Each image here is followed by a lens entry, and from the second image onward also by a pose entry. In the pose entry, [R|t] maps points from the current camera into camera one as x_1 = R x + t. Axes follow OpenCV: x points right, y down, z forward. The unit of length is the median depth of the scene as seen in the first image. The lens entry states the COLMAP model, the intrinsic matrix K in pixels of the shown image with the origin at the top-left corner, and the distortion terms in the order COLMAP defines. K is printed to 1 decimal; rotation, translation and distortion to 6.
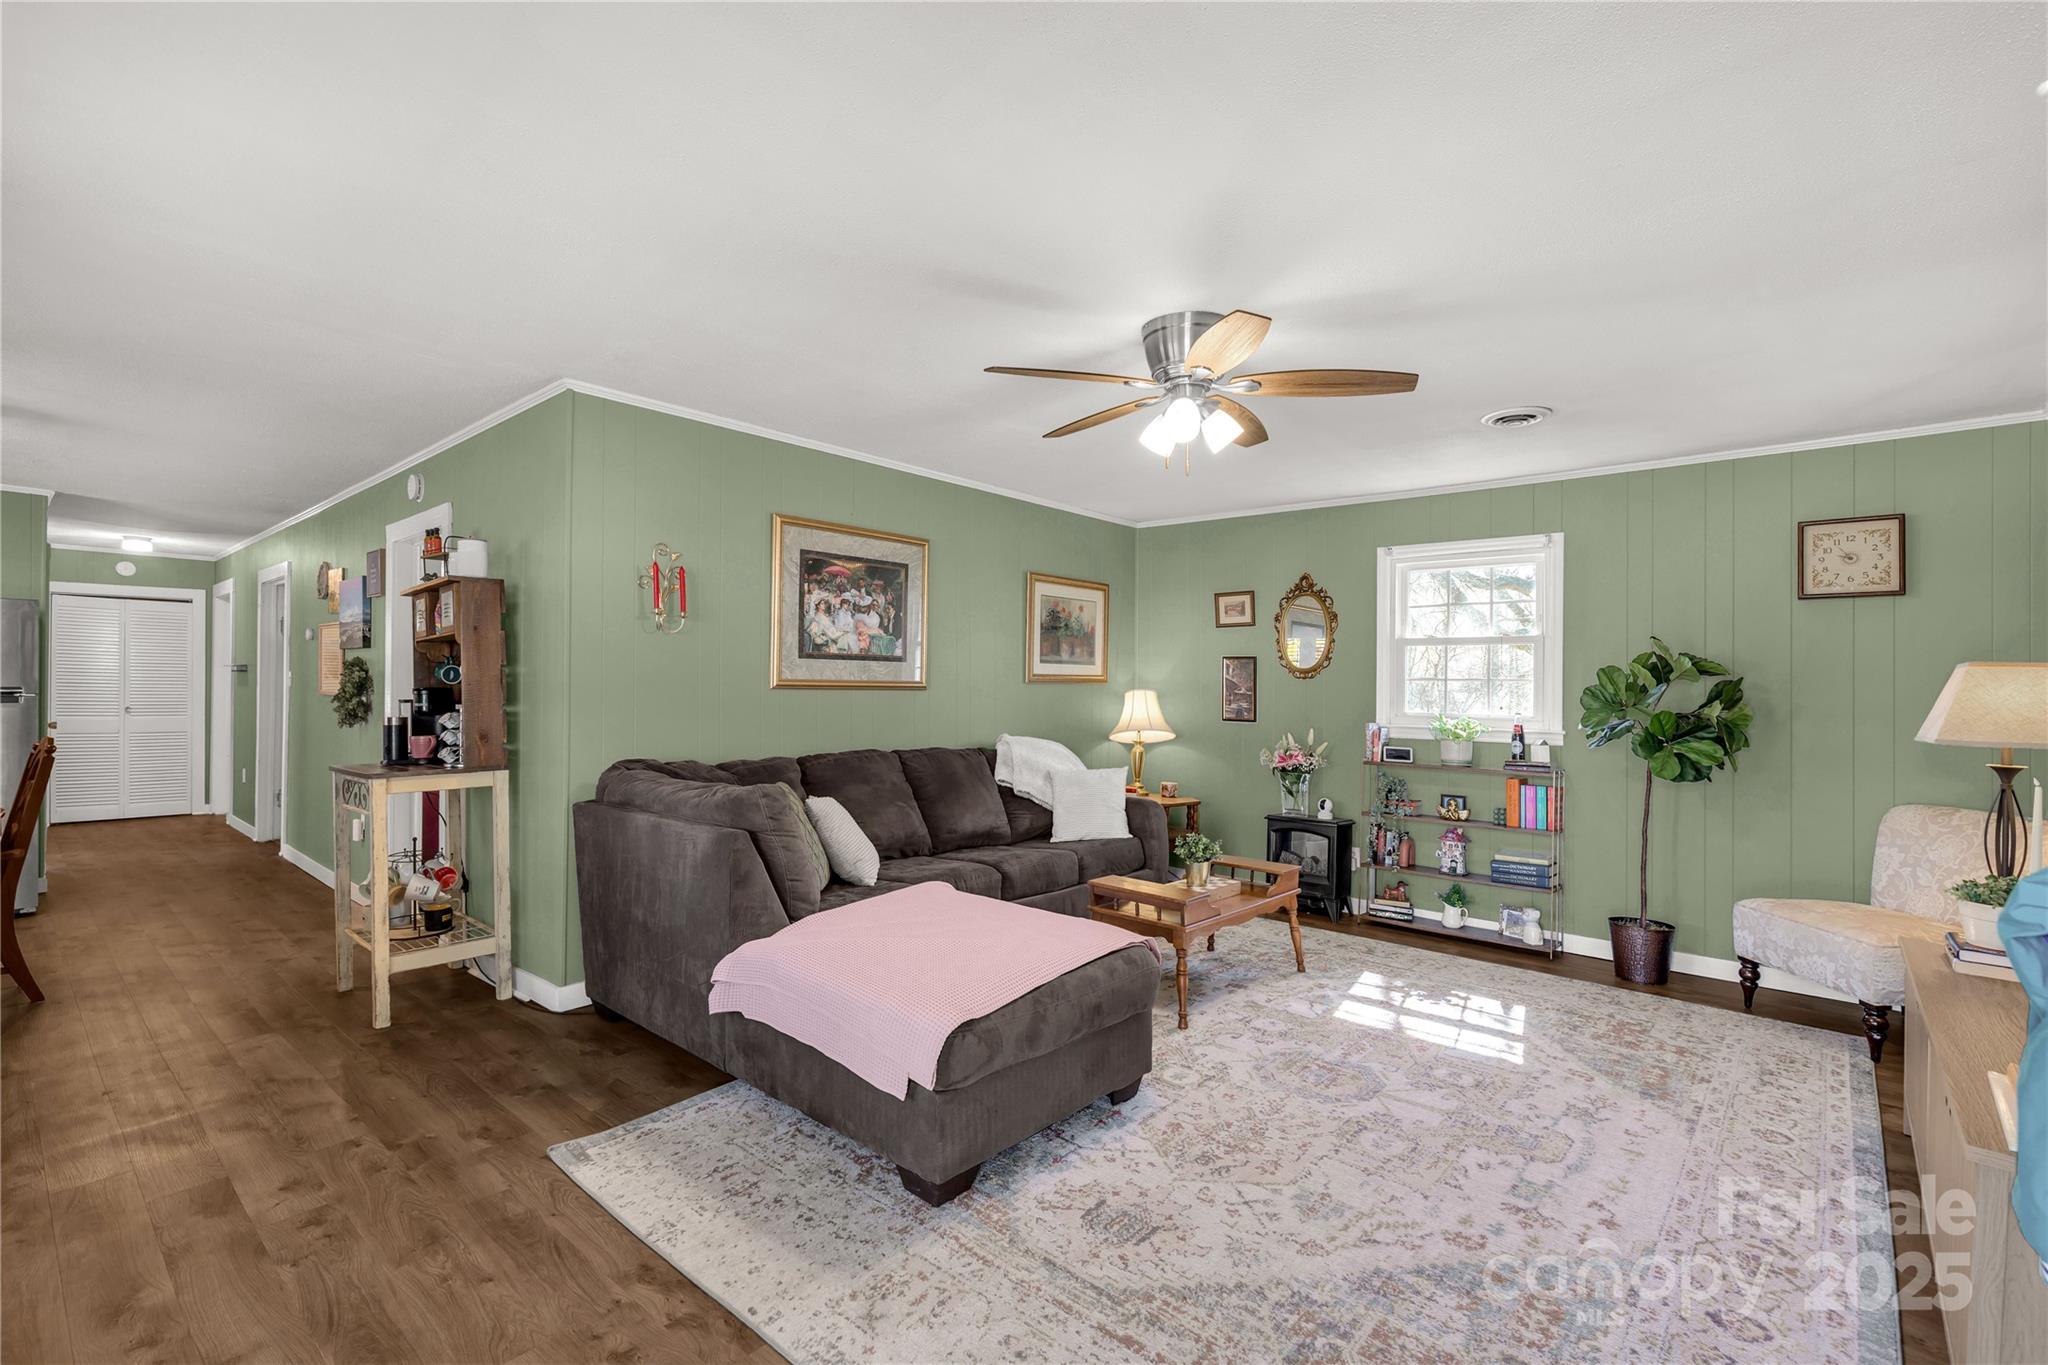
lens RADIAL K [[932.5, 0, 1019.4], [0, 932.5, 680.0], [0, 0, 1]] dist [0.003303, -0.000032]
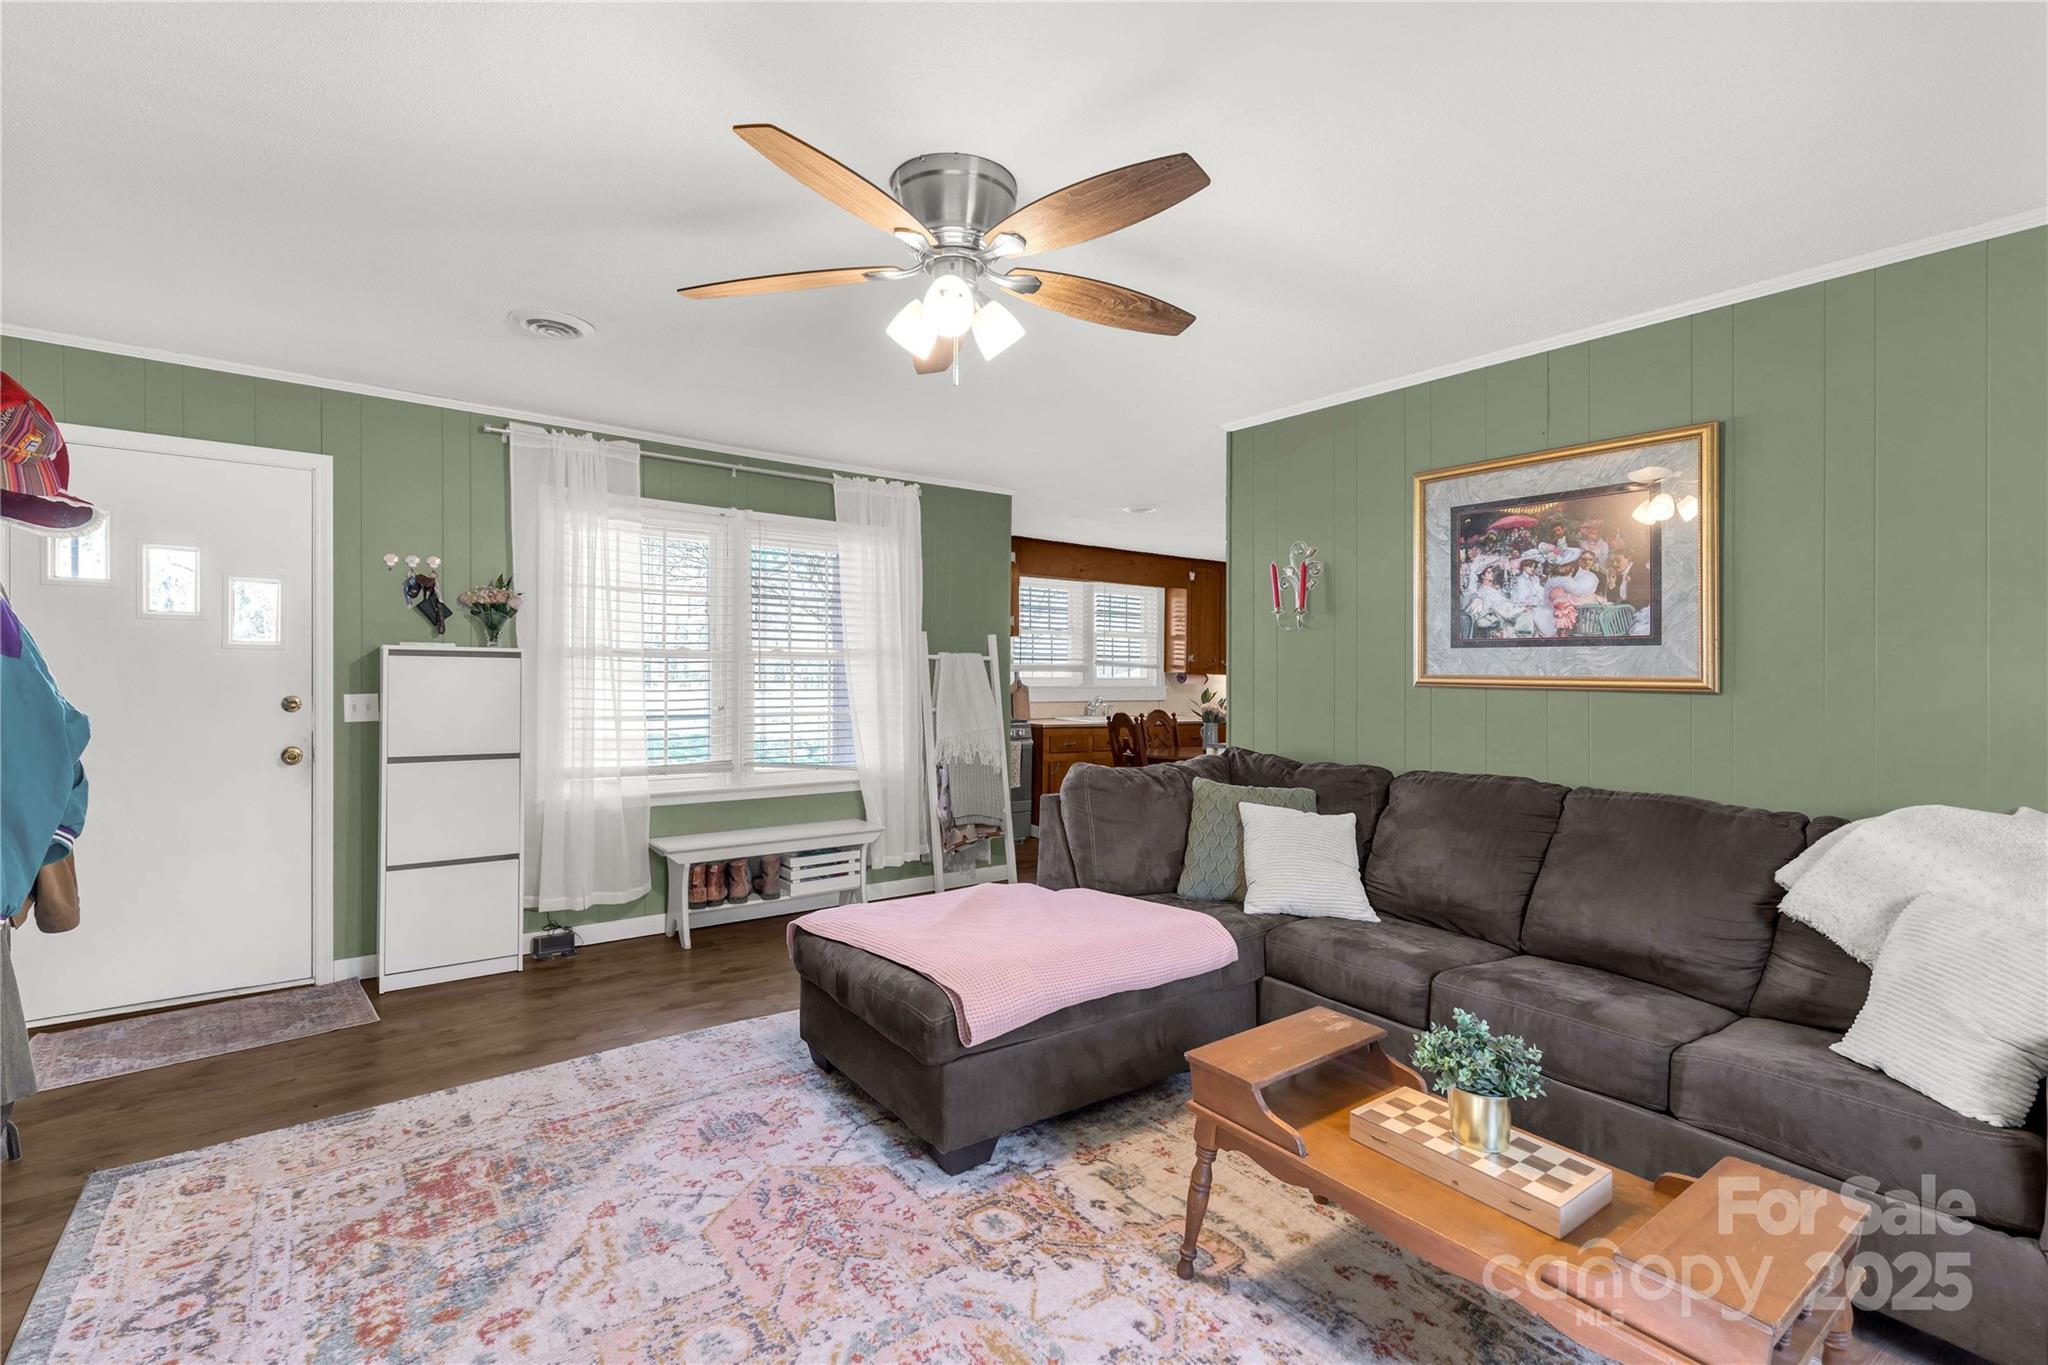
lens RADIAL K [[932.5, 0, 1022.6], [0, 932.5, 683.3], [0, 0, 1]] dist [0.003303, -0.000032]
pose [[-0.205706, -0.004798, -0.978602, 0.870837], [-0.011702, 0.999929, -0.002443, 0.018014], [0.978544, 0.010949, -0.205748, 1.174571]]
